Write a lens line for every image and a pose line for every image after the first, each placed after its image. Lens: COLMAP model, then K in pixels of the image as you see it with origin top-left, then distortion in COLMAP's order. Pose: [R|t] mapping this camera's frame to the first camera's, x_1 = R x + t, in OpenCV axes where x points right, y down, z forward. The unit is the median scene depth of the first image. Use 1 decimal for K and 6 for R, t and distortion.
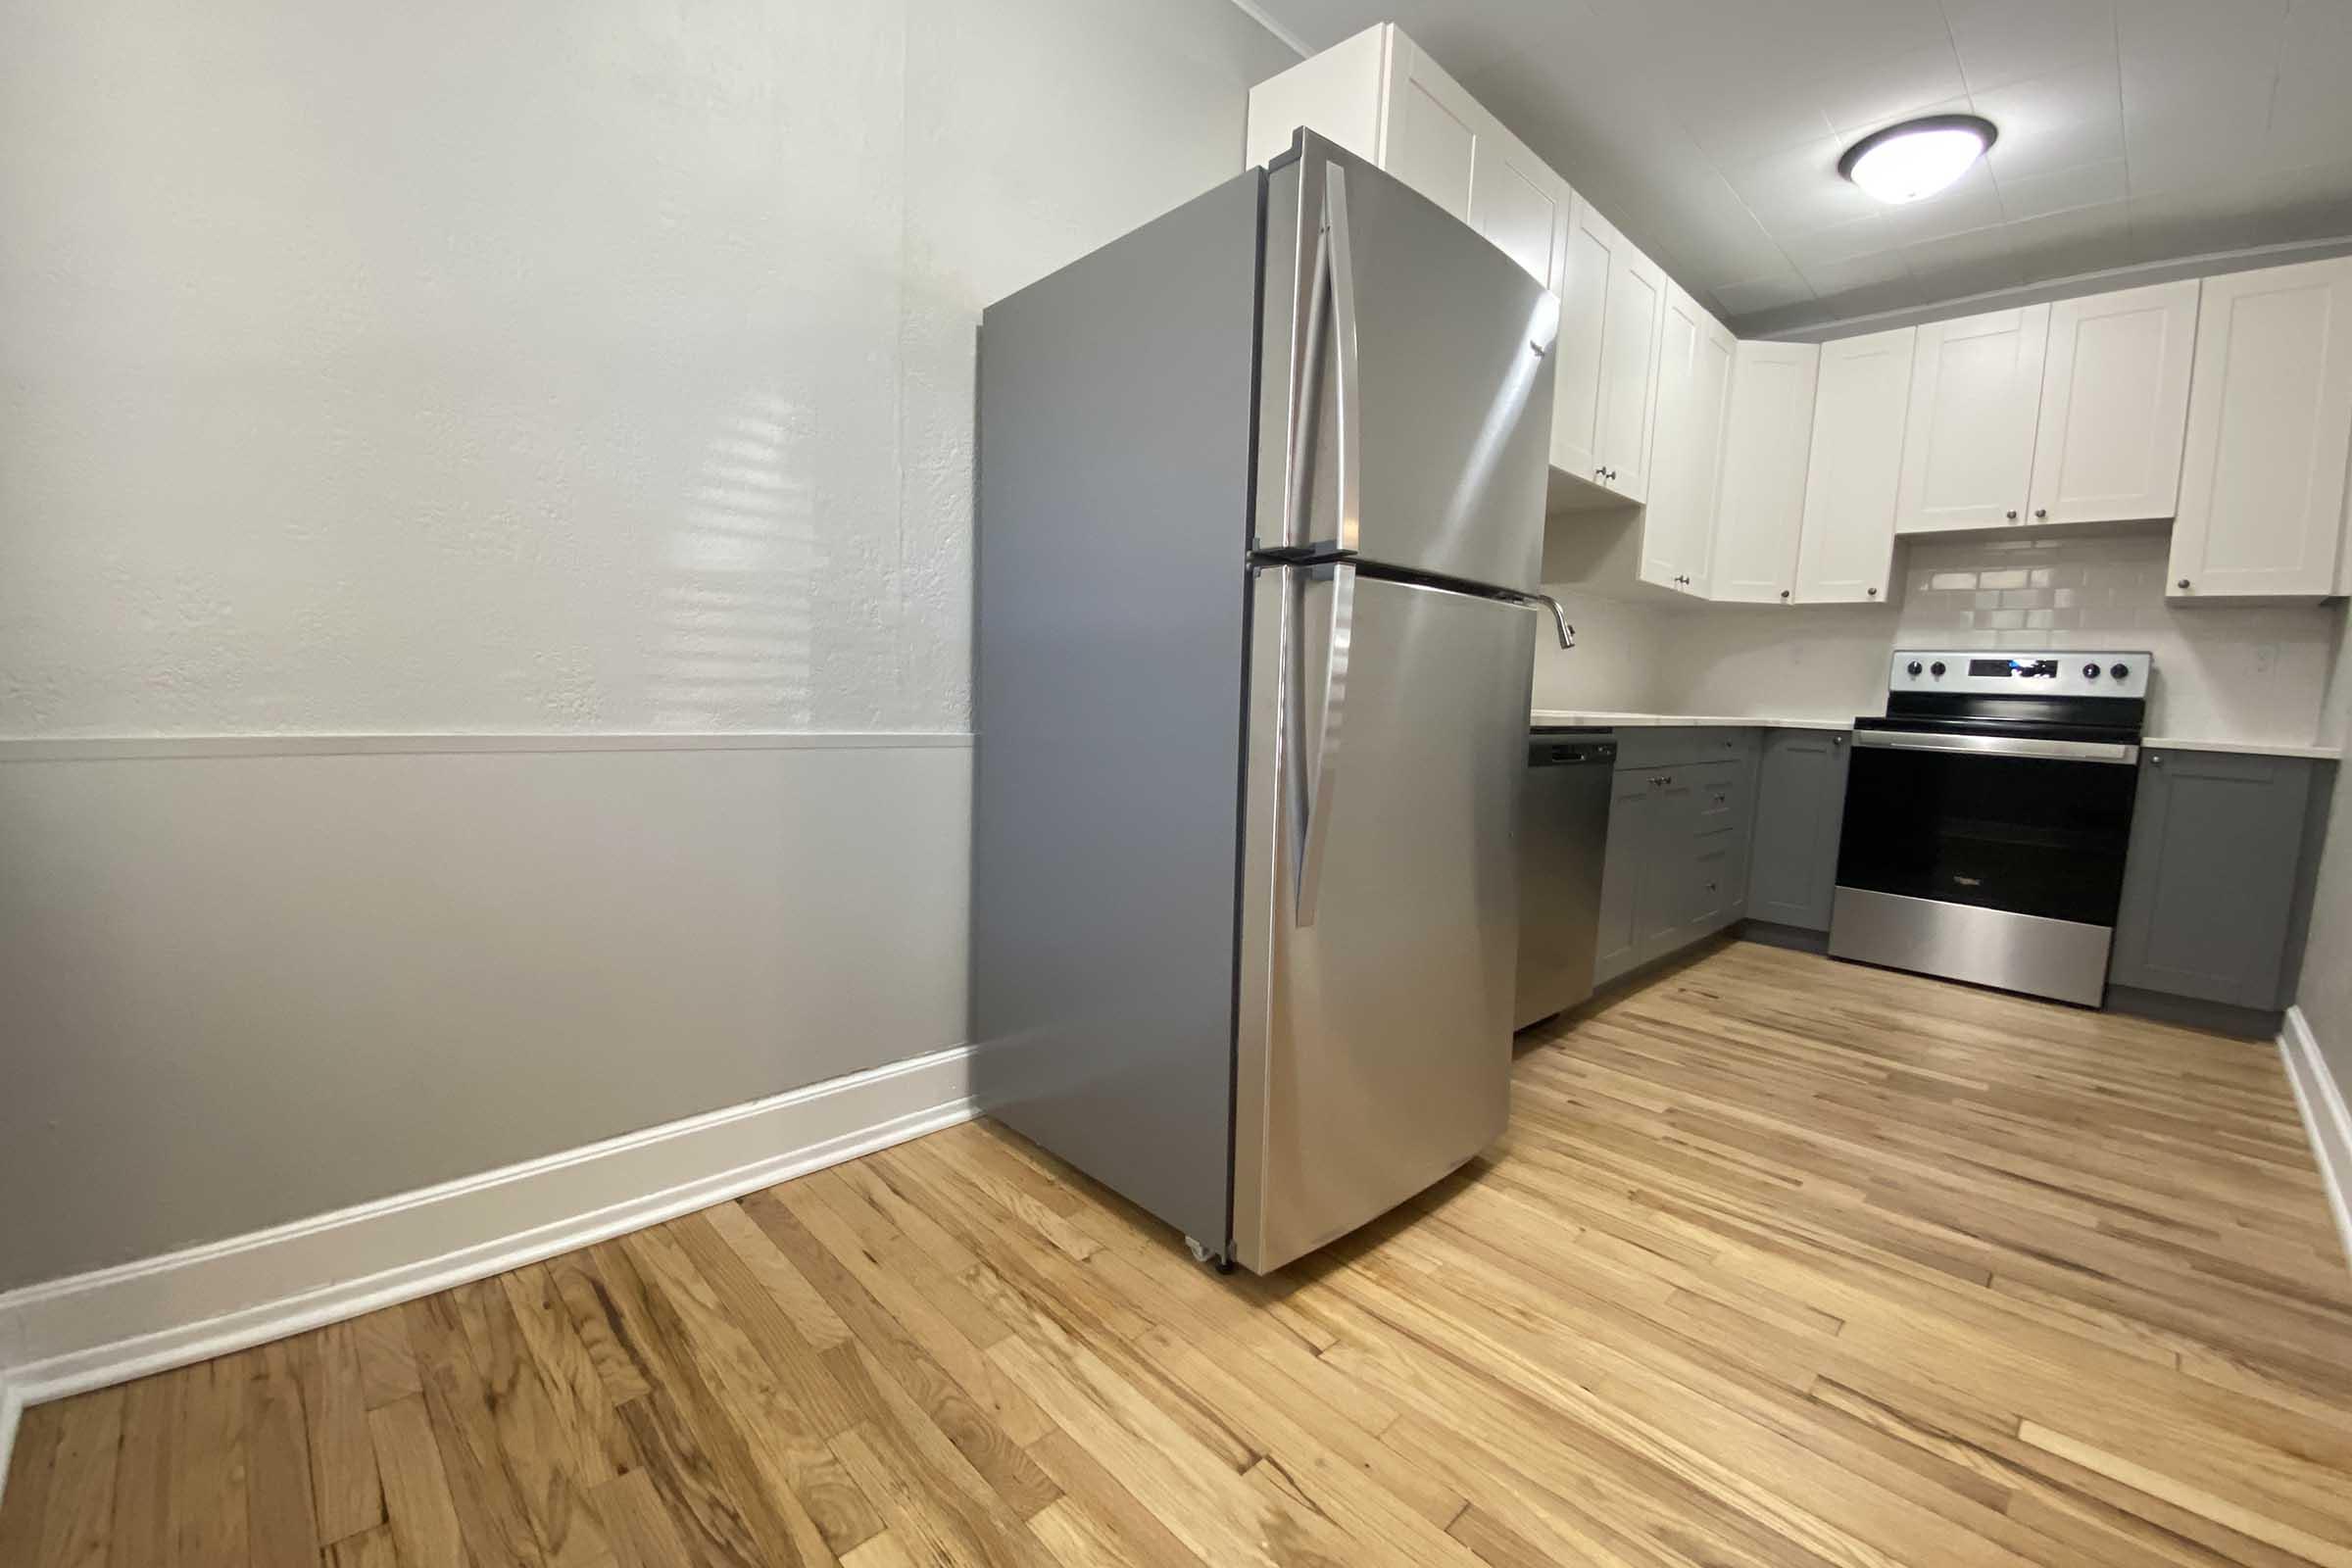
lens RADIAL K [[960.2, 0, 1160.5], [0, 960.2, 784.3], [0, 0, 1]] dist [-0.000076, -0.011991]
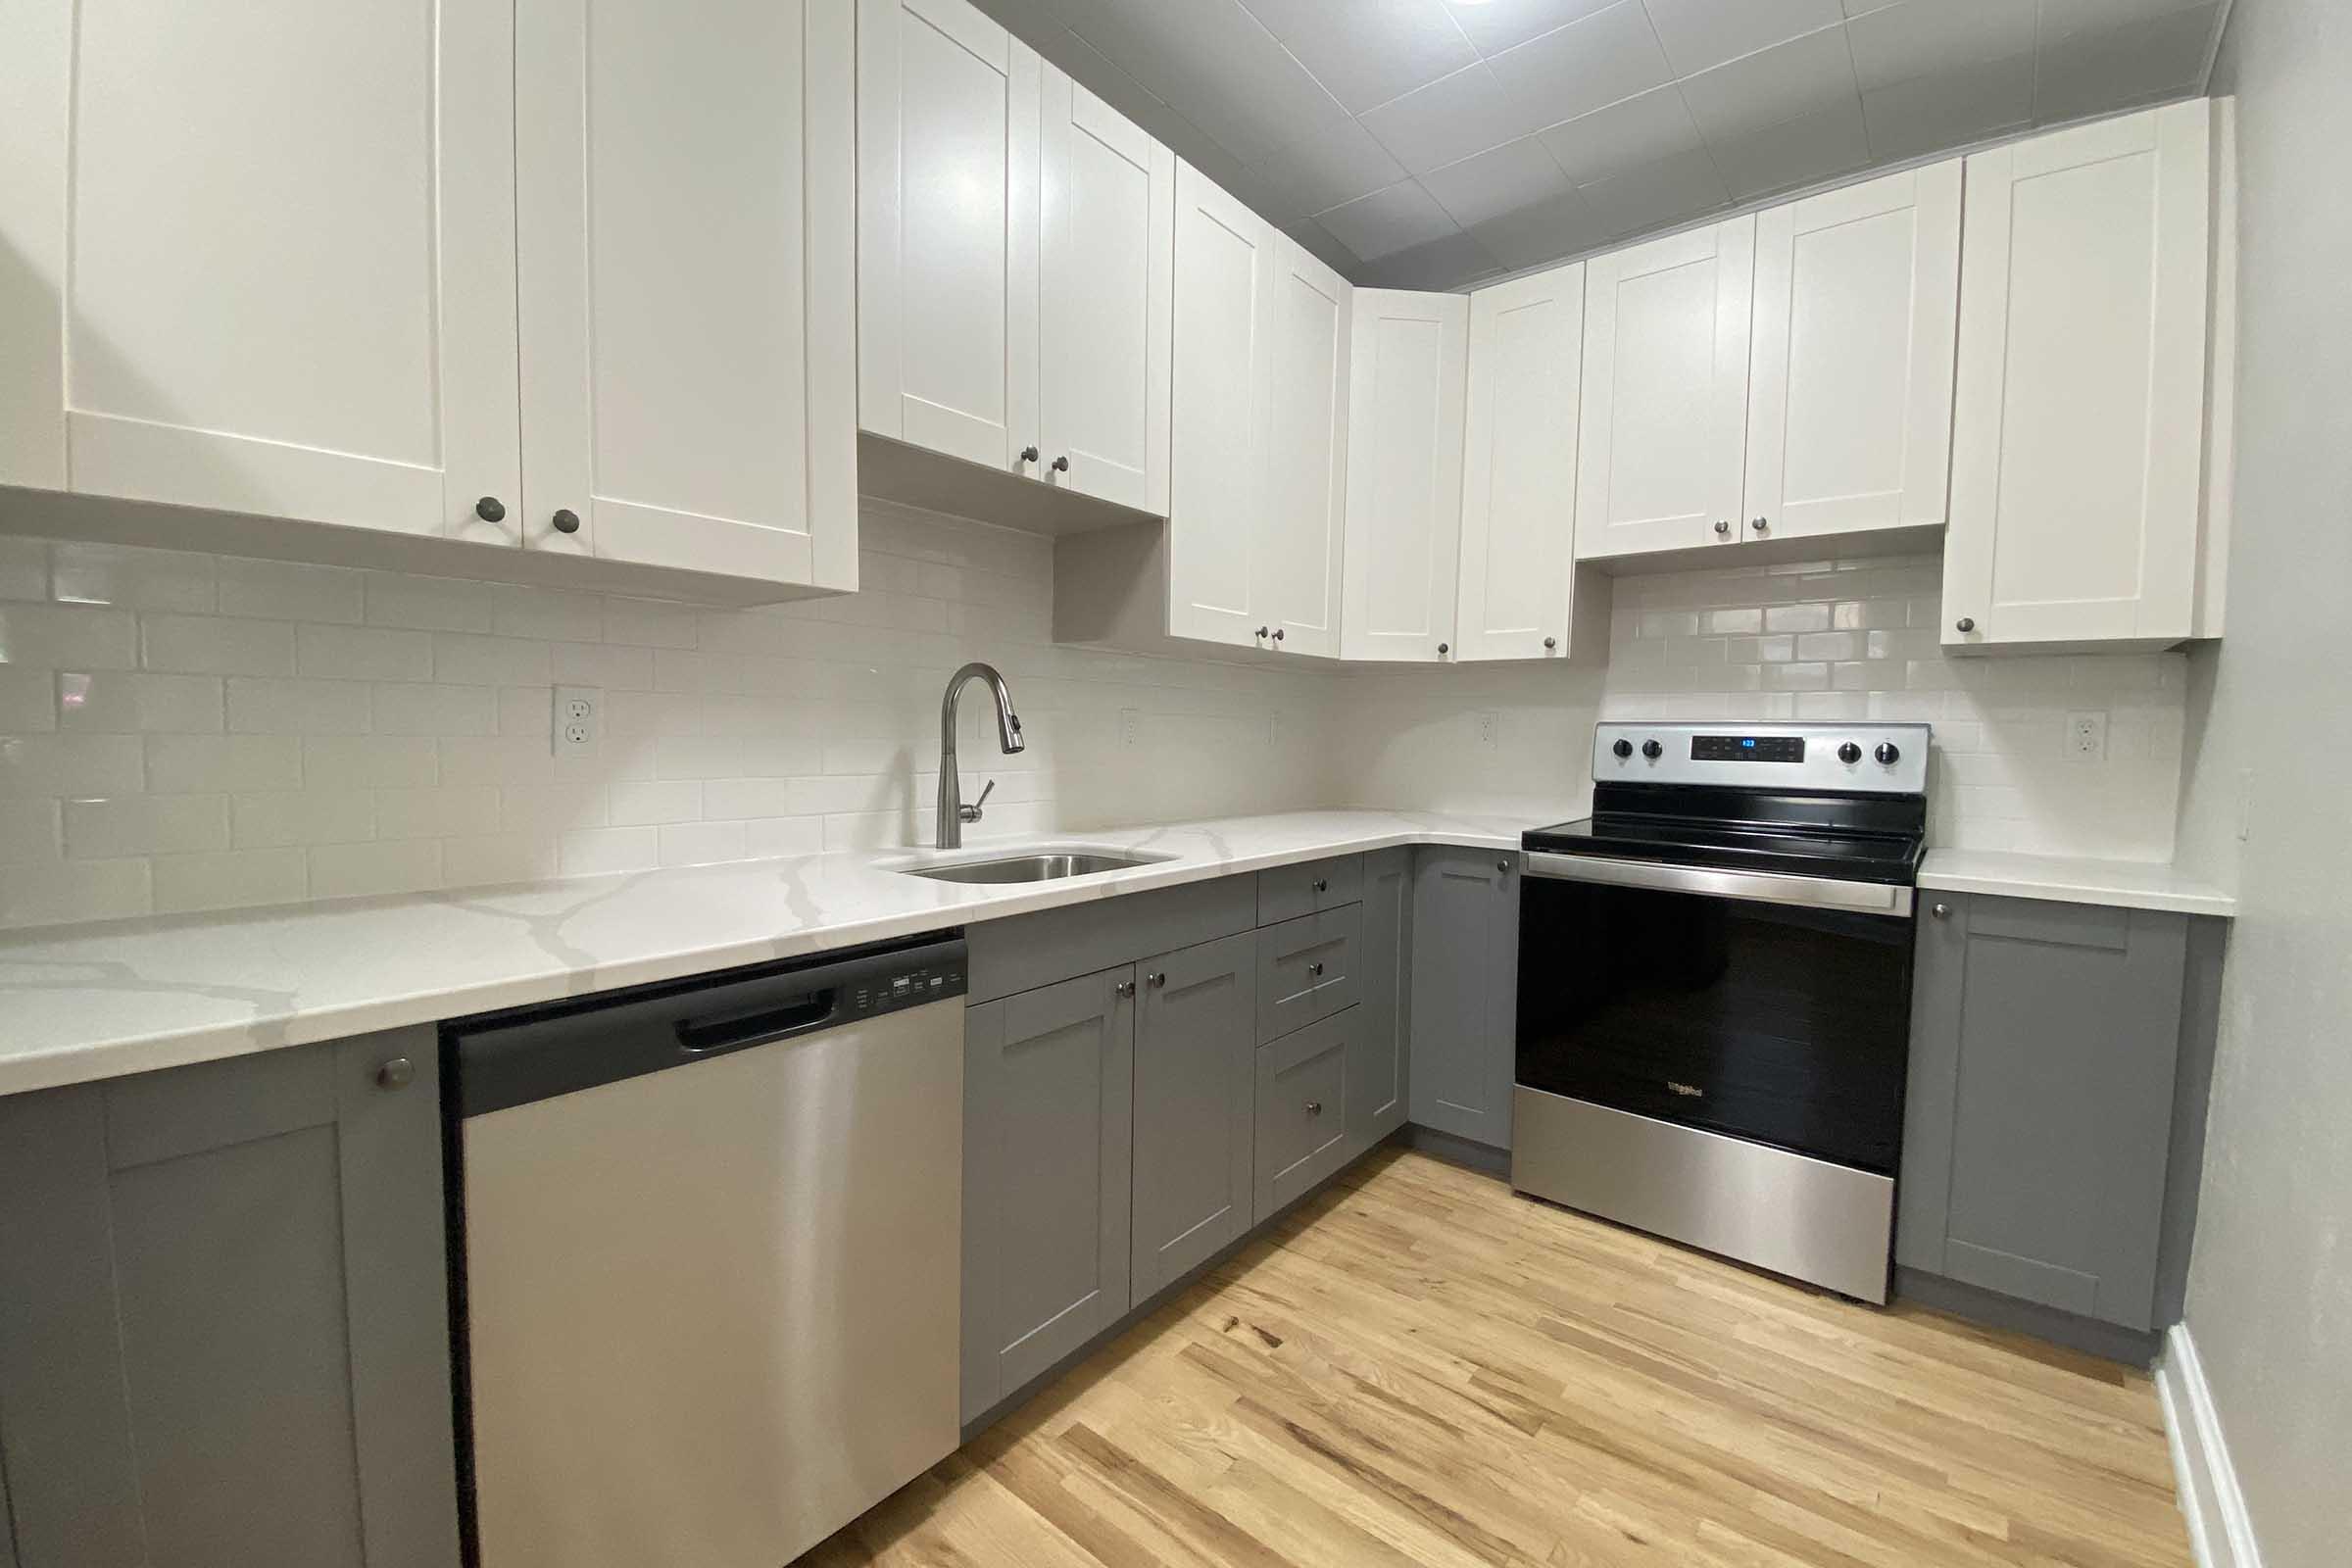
lens RADIAL K [[958.0, 0, 1176.0], [0, 958.0, 784.0], [0, 0, 1]] dist [0.027068, -0.024431]
pose [[0.992526, -0.034814, 0.116964, 0.431373], [0.039937, 0.998330, -0.041745, -0.090044], [-0.115316, 0.046104, 0.992258, 0.379985]]
